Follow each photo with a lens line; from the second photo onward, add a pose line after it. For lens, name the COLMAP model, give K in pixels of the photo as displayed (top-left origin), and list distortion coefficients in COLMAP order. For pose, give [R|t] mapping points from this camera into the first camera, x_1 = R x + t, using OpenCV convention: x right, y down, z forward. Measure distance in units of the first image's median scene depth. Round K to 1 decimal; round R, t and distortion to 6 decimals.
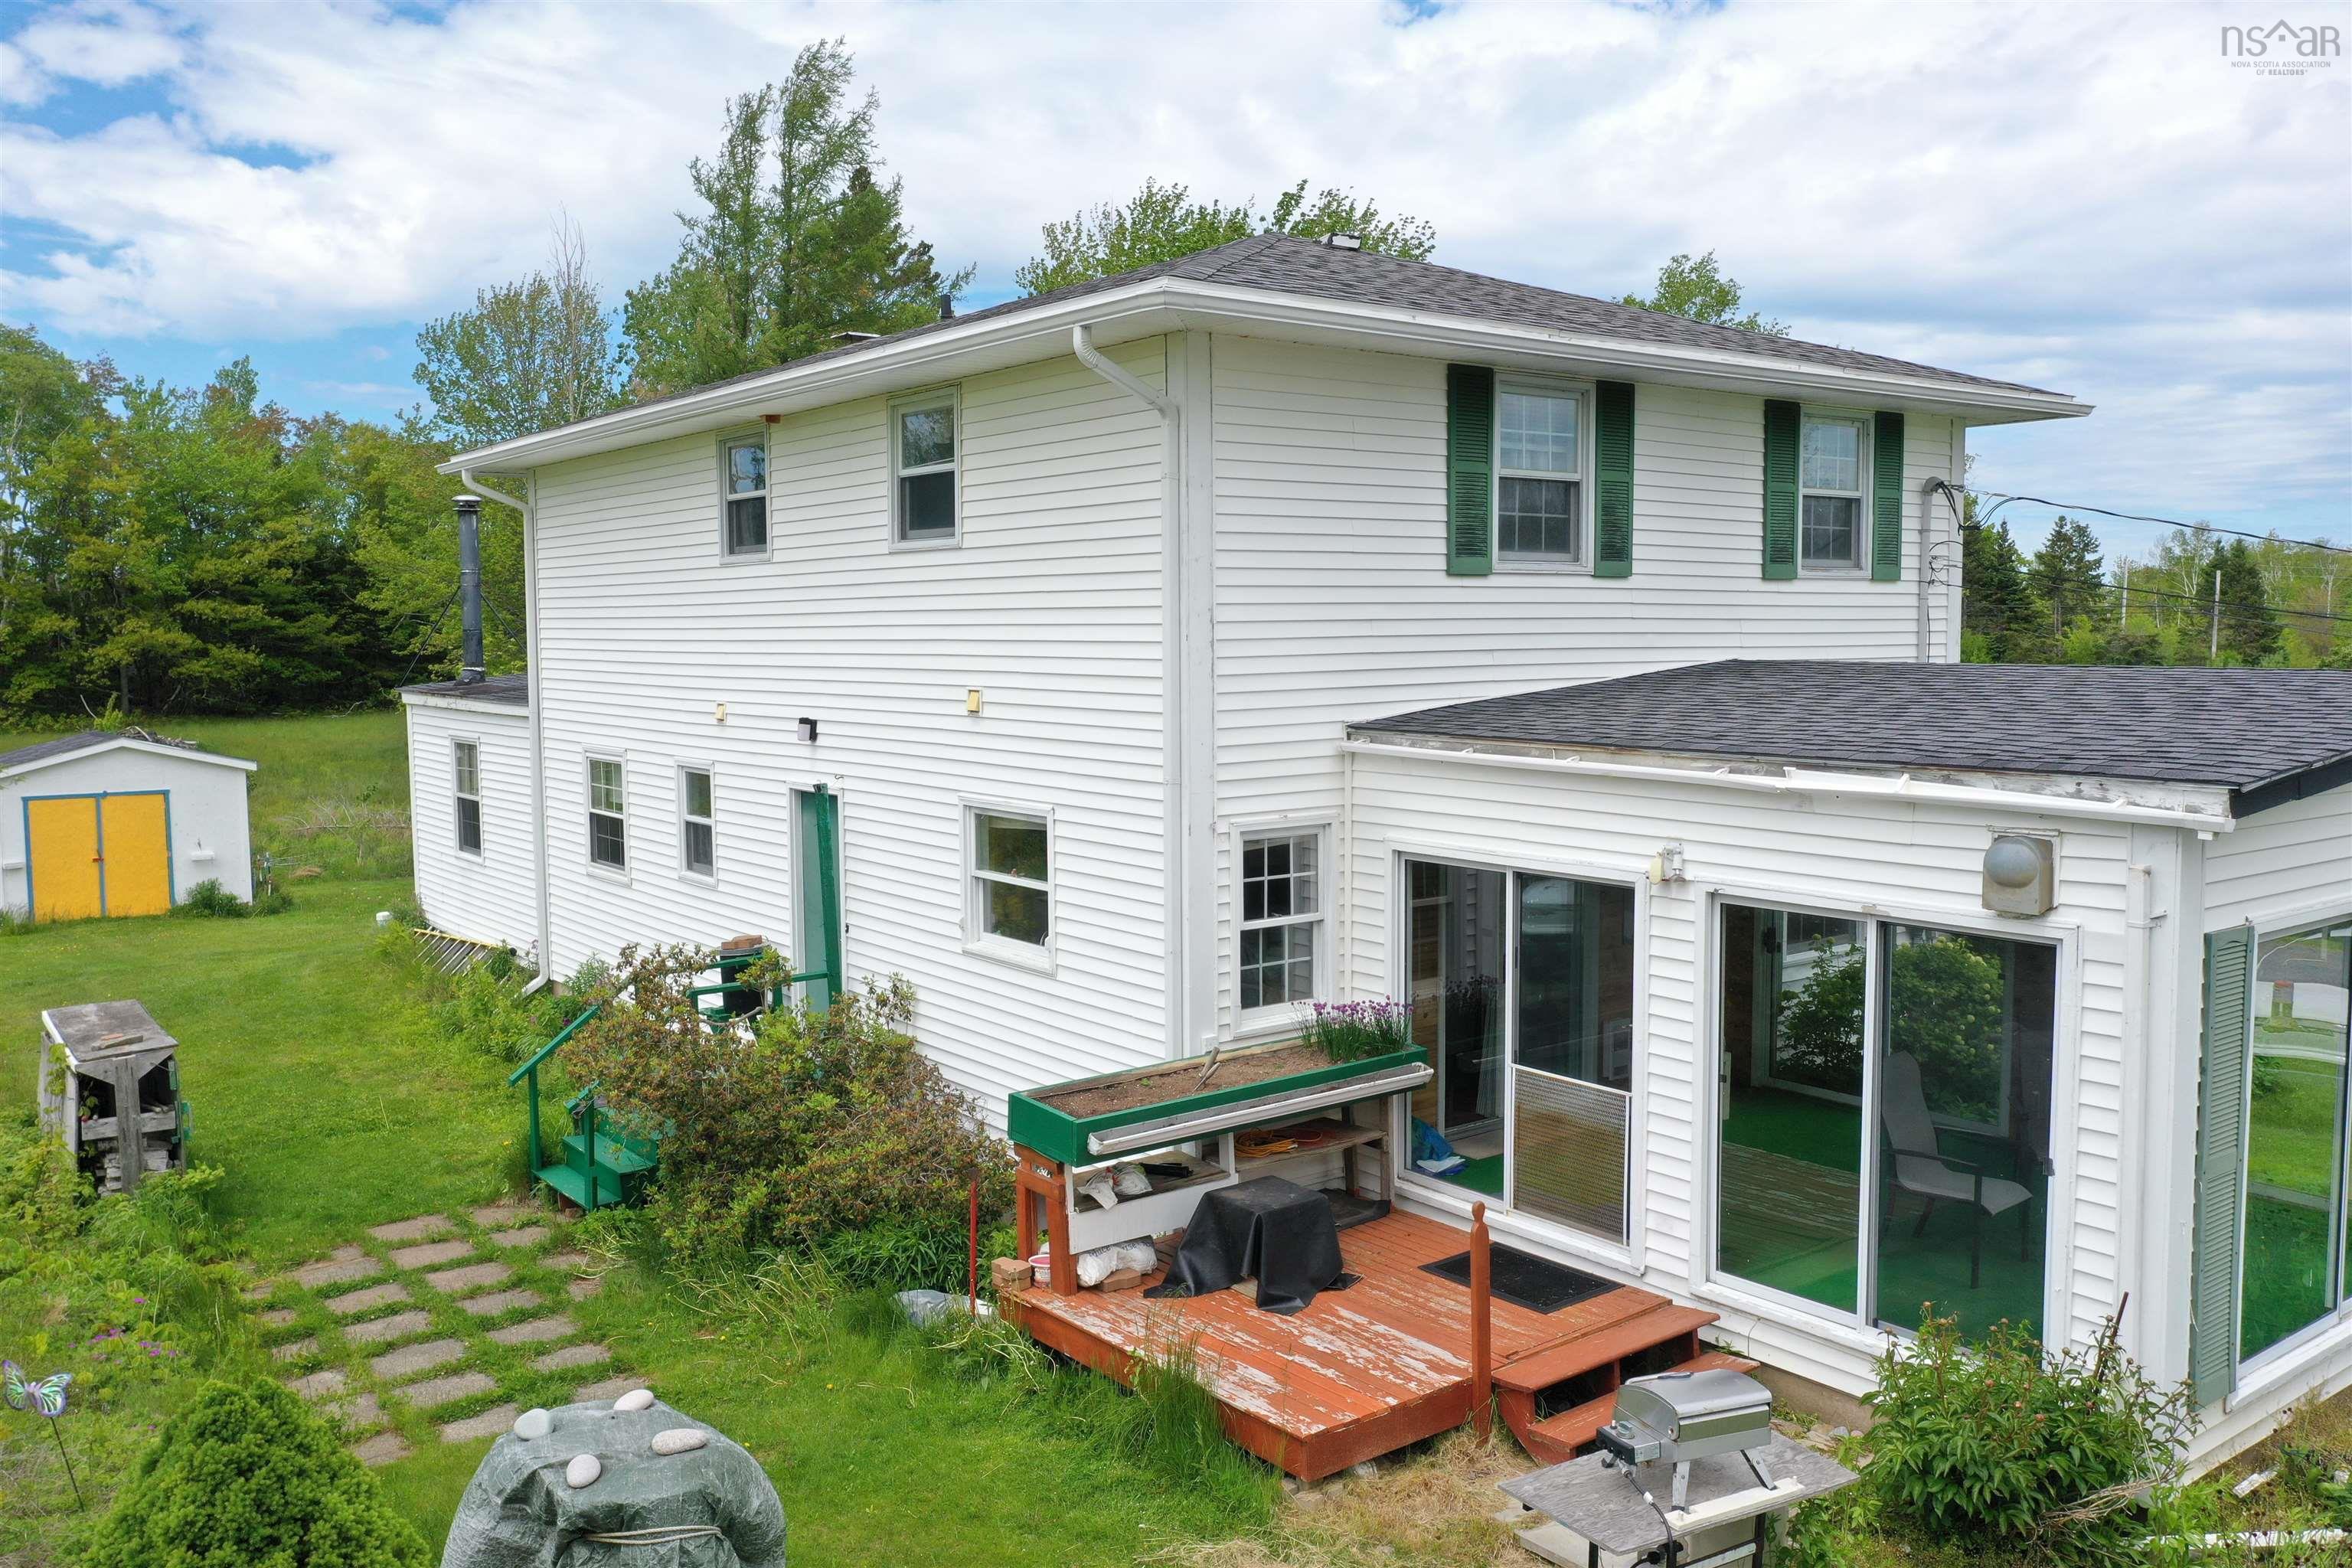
lens RADIAL K [[1857.7, 0, 1175.3], [0, 1857.7, 782.8], [0, 0, 1]] dist [-0.000073, -0.007621]
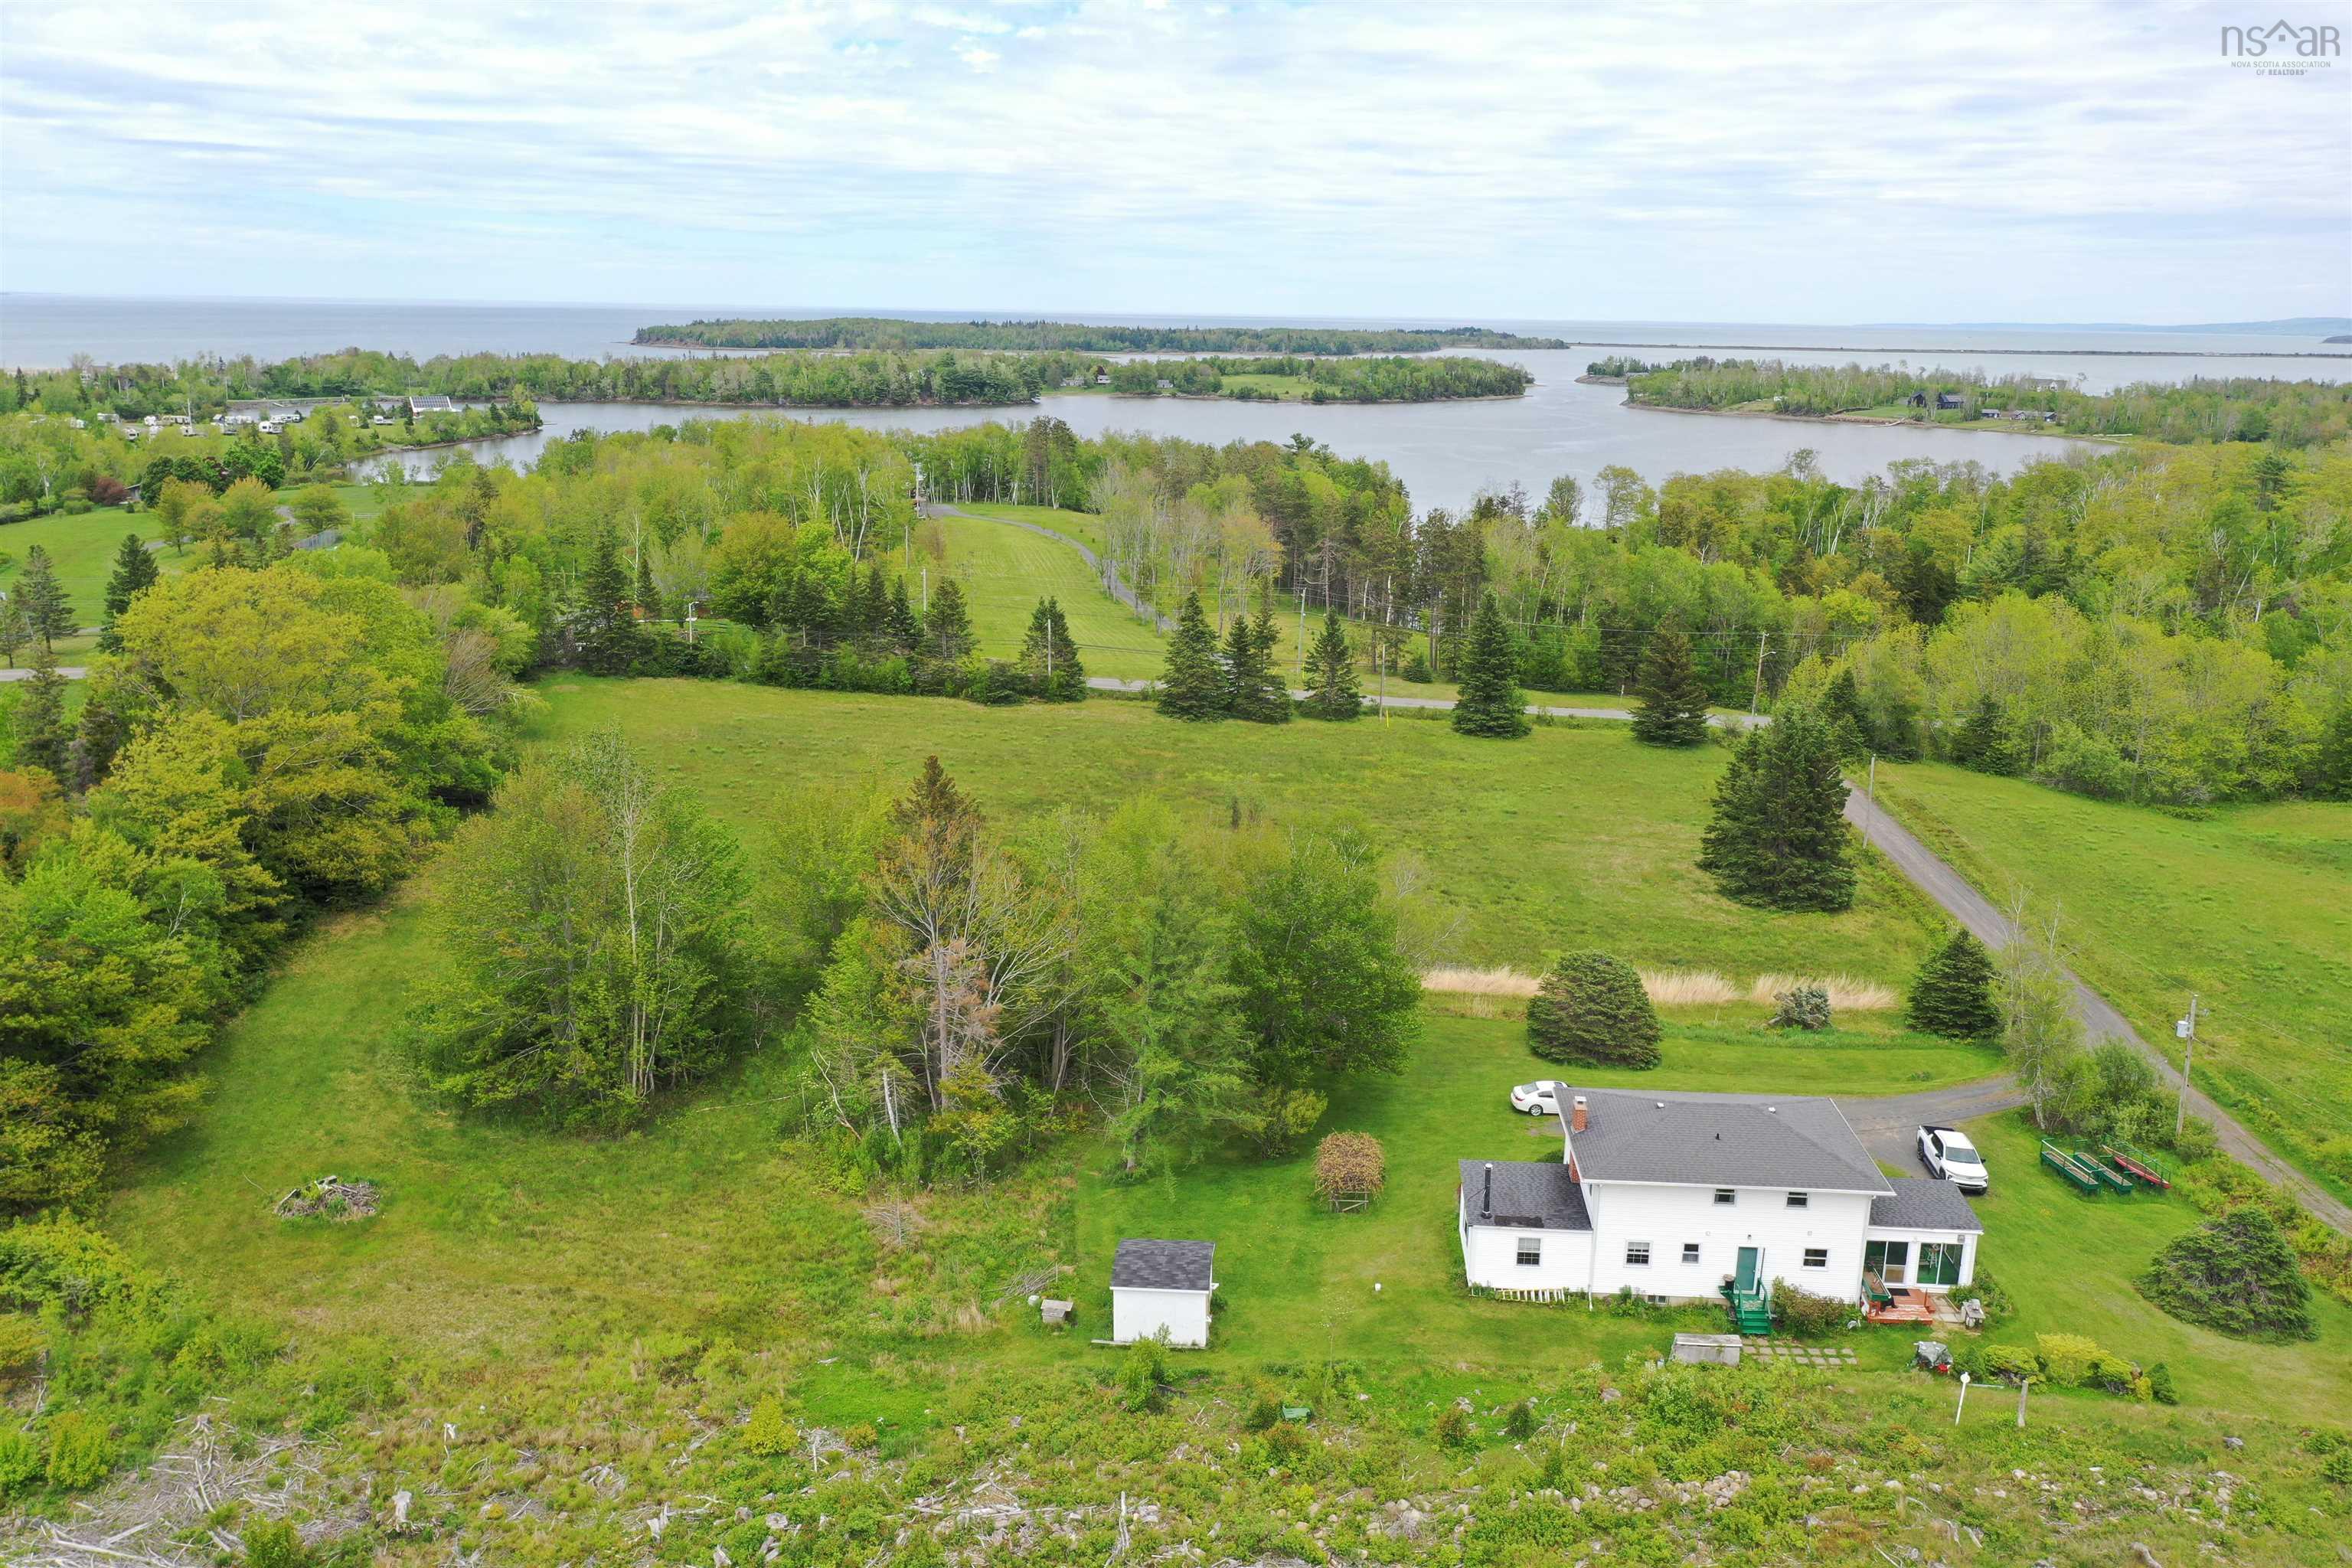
lens RADIAL K [[1857.7, 0, 1175.5], [0, 1857.7, 784.2], [0, 0, 1]] dist [-0.000073, -0.007621]
pose [[0.652052, -0.169412, 0.739005, -7.559519], [0.043133, 0.981426, 0.186927, -3.591933], [-0.756947, -0.090011, 0.647248, -1.651496]]
